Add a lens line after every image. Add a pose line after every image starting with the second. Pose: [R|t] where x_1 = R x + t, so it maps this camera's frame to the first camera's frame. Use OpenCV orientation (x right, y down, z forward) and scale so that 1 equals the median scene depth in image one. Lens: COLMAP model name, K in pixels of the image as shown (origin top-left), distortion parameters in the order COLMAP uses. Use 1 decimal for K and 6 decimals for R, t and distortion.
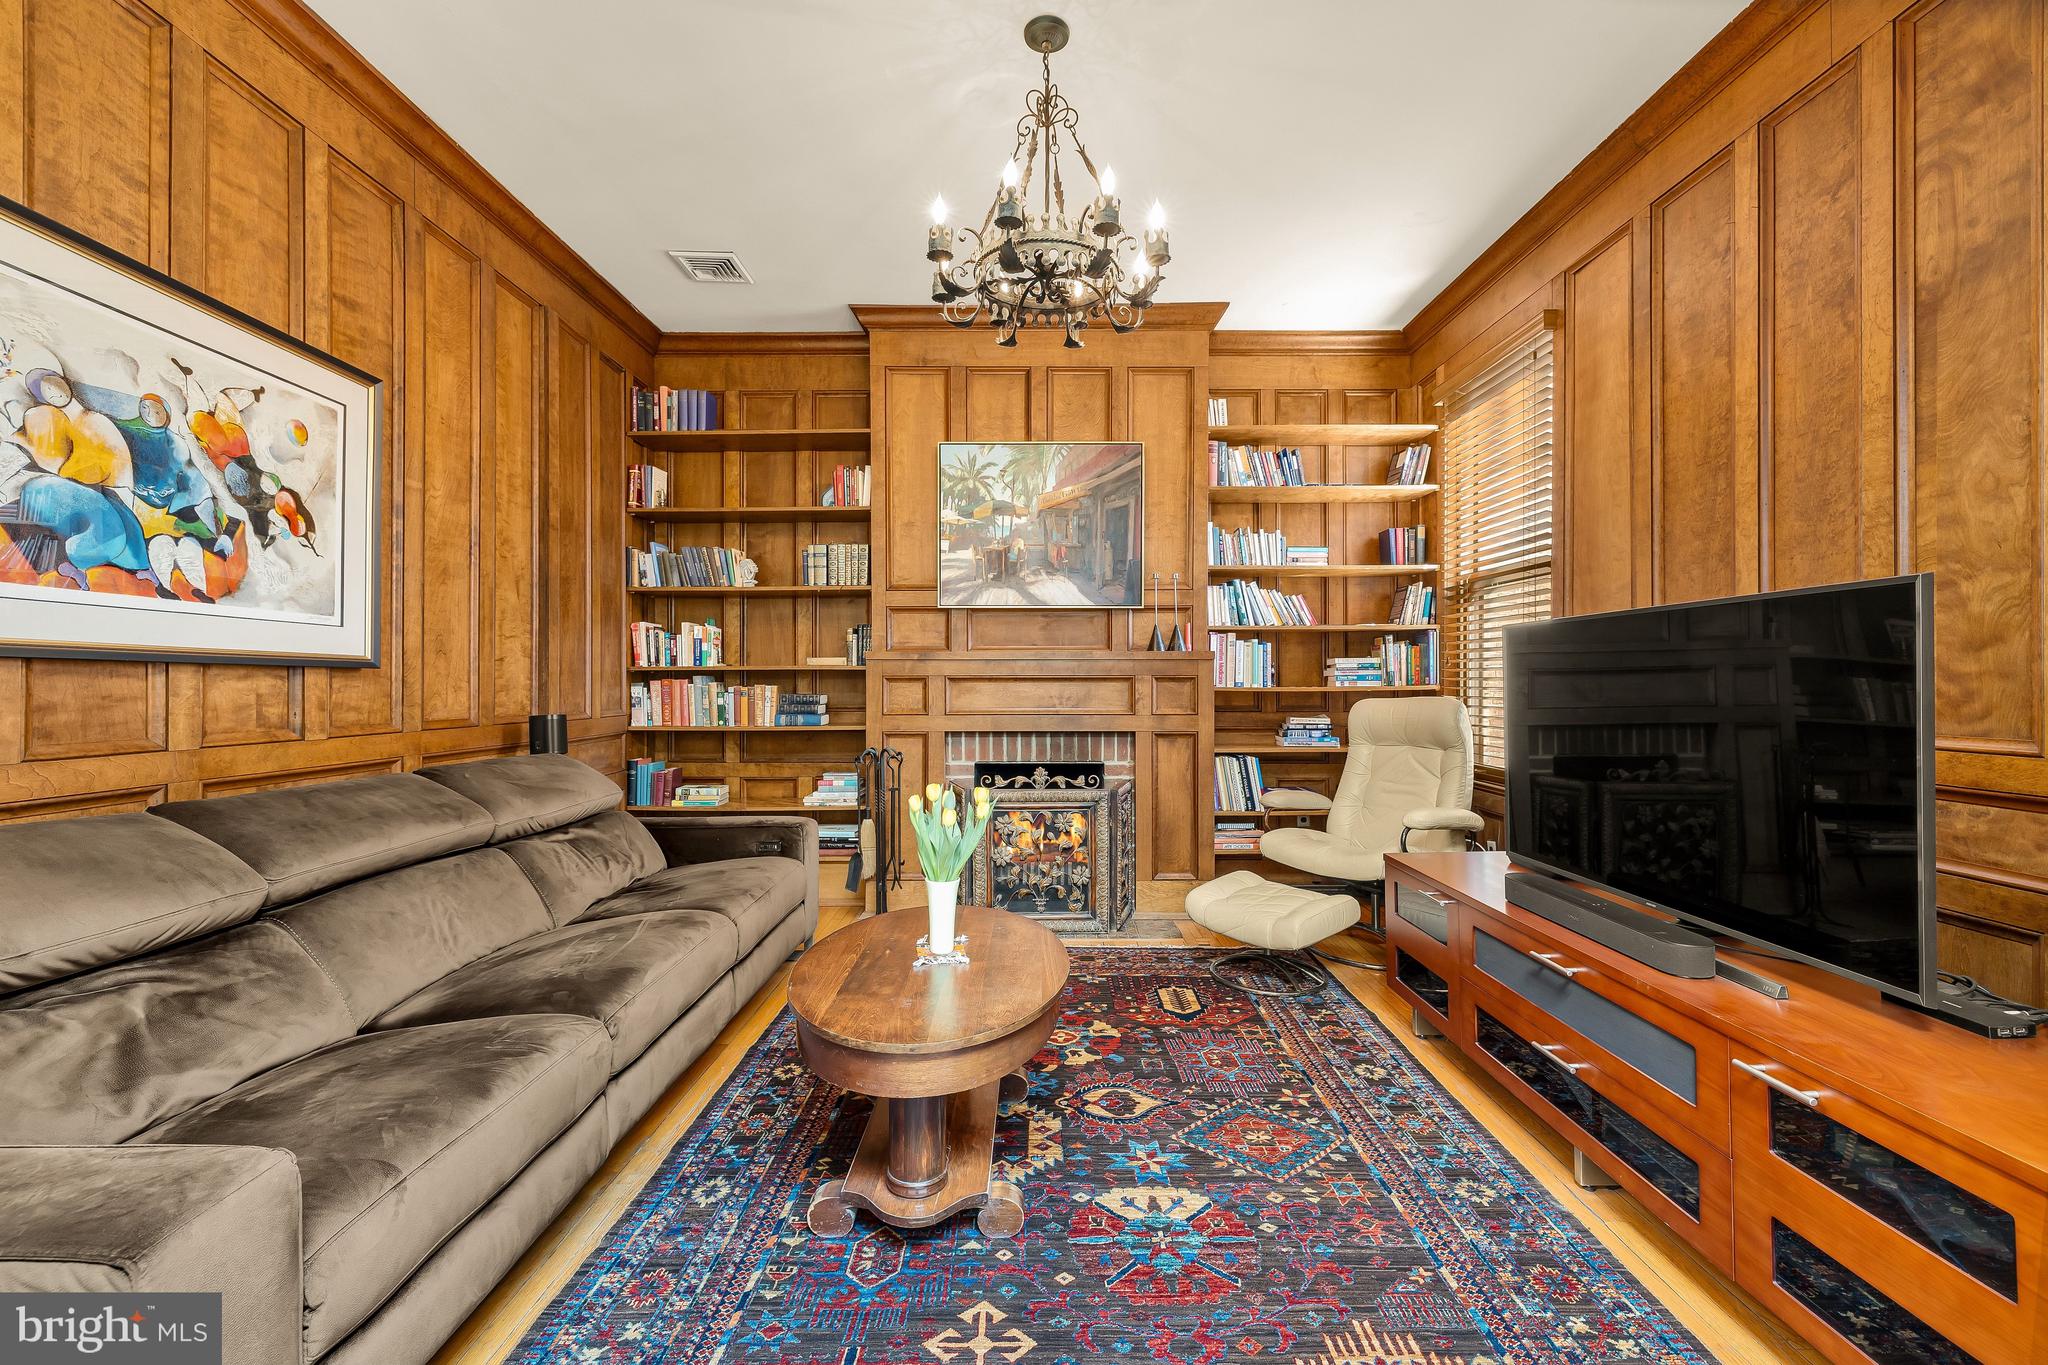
lens RADIAL K [[856.5, 0, 1016.6], [0, 856.5, 679.2], [0, 0, 1]] dist [-0.000256, -0.000033]
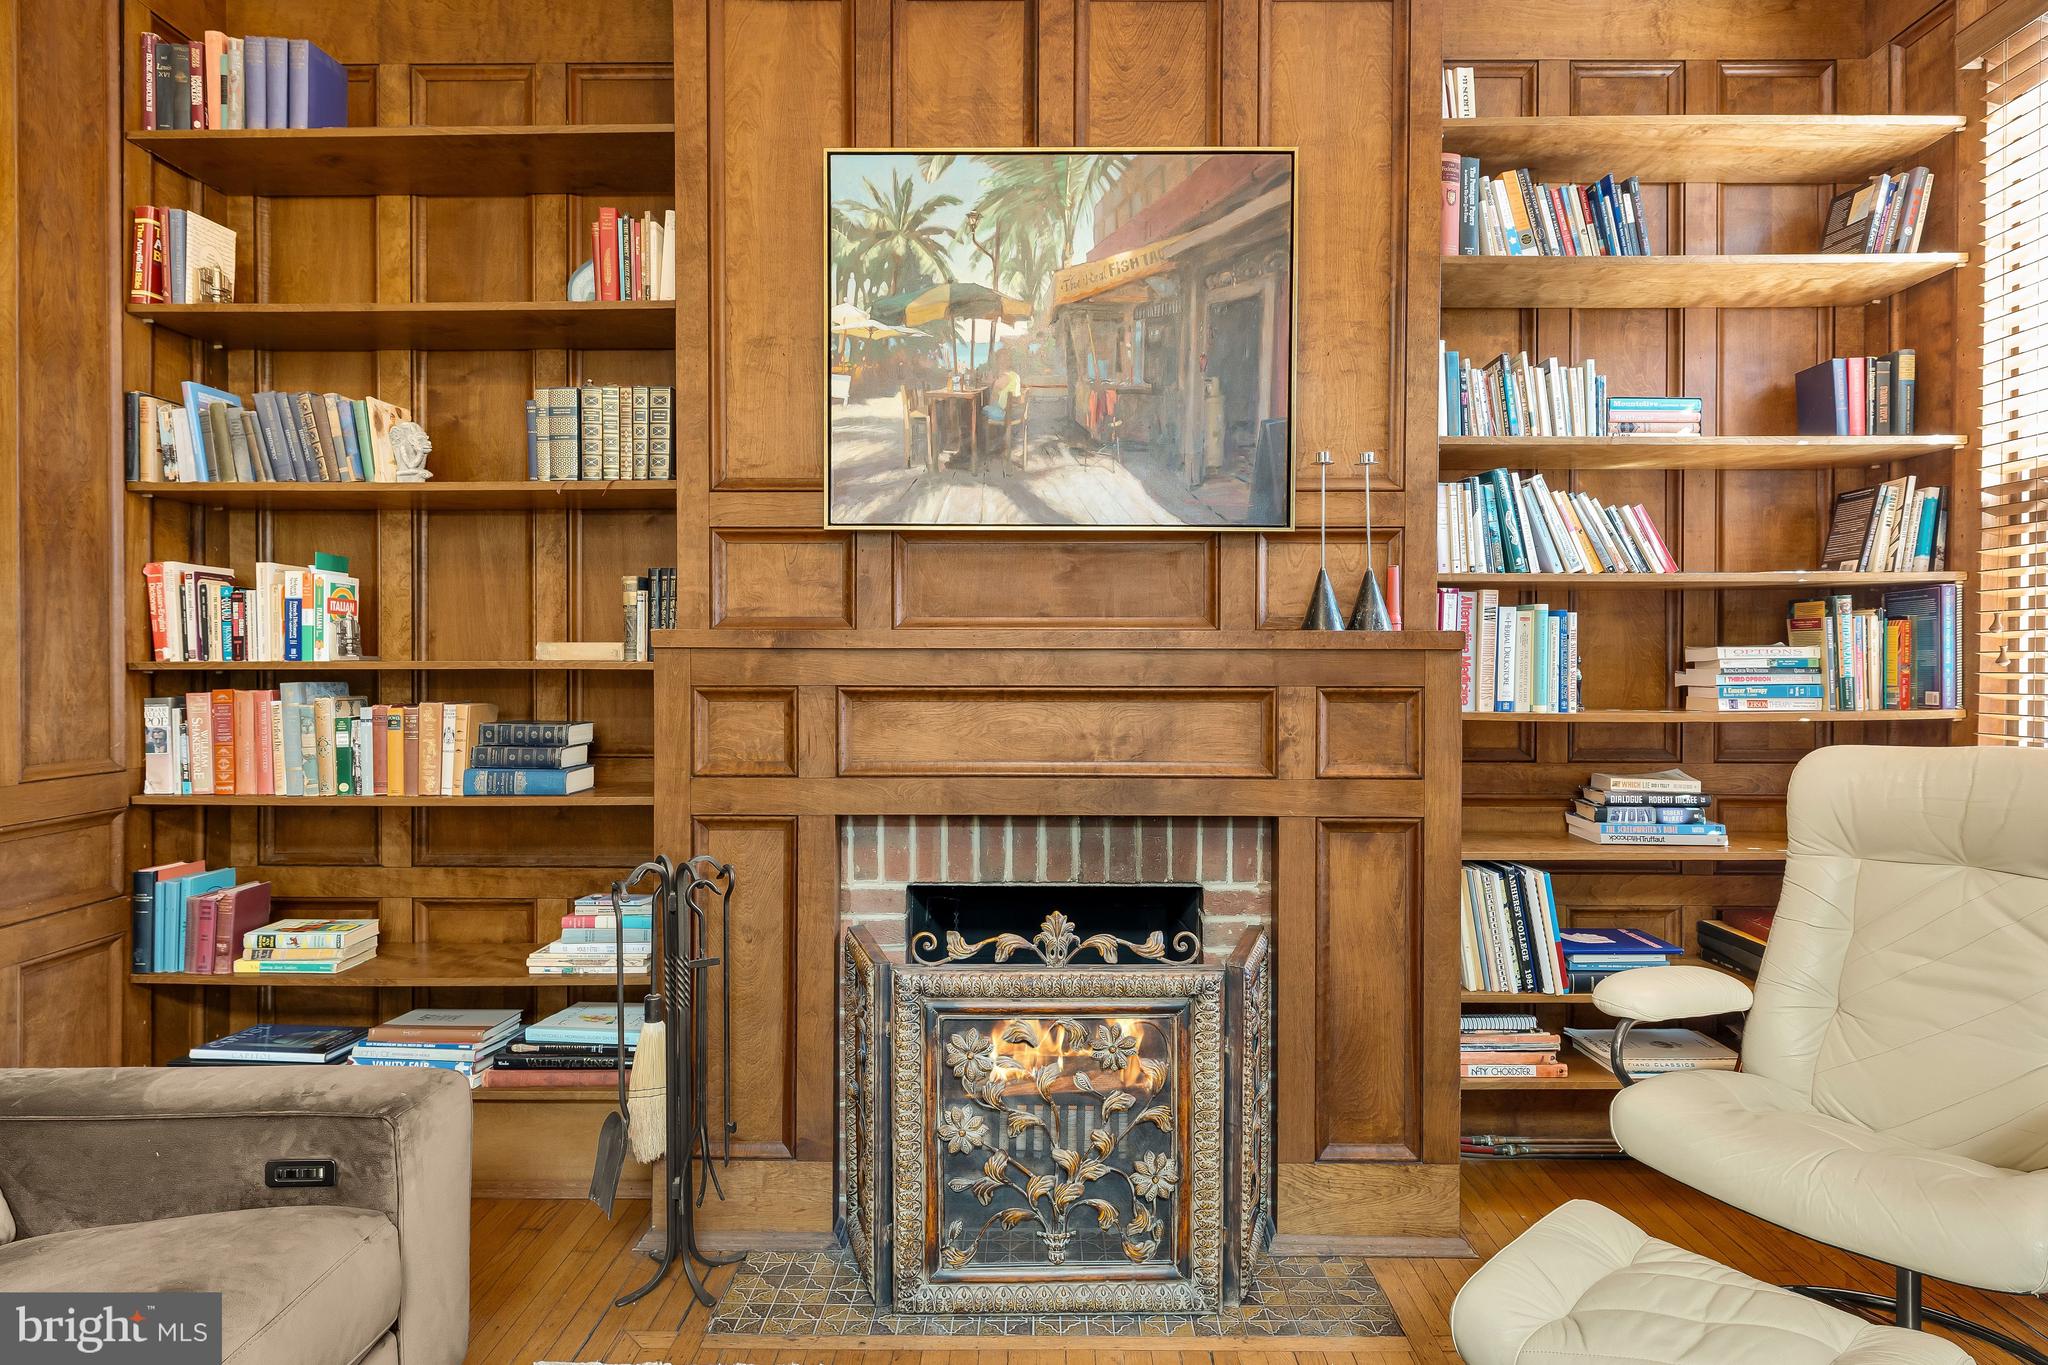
lens RADIAL K [[856.5, 0, 1033.8], [0, 856.5, 677.9], [0, 0, 1]] dist [-0.000256, -0.000033]
pose [[0.999994, 0.002735, 0.001893, 0.014501], [-0.002786, 0.999621, 0.027373, -0.019692], [-0.001818, -0.027379, 0.999623, 0.554099]]
